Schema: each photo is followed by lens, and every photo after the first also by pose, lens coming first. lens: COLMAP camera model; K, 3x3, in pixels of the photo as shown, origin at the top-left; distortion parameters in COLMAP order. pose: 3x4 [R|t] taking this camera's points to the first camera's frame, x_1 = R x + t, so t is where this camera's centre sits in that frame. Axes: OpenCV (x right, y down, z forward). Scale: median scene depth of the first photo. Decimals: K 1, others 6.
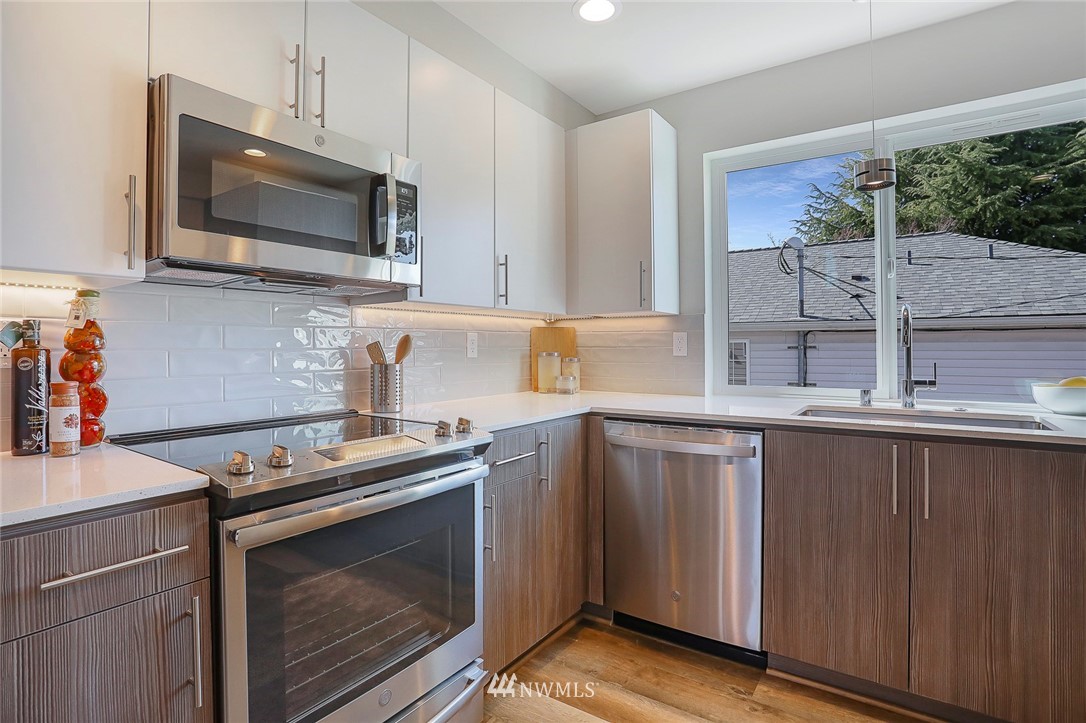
lens RADIAL K [[549.1, 0, 528.2], [0, 549.1, 336.7], [0, 0, 1]] dist [-0.057991, 0.021647]
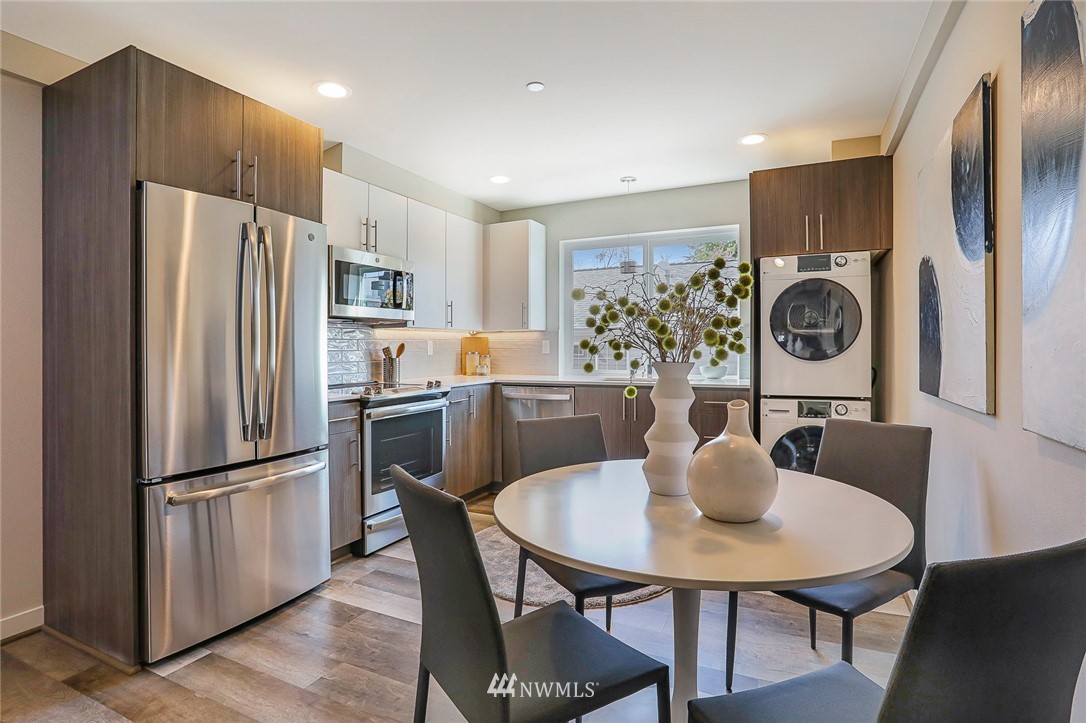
lens RADIAL K [[549.1, 0, 528.2], [0, 549.1, 336.7], [0, 0, 1]] dist [-0.057991, 0.021647]
pose [[0.988472, -0.000445, 0.151405, -0.069169], [0.000463, 1.000000, -0.000082, -0.025801], [-0.151405, 0.000151, 0.988472, -1.003352]]
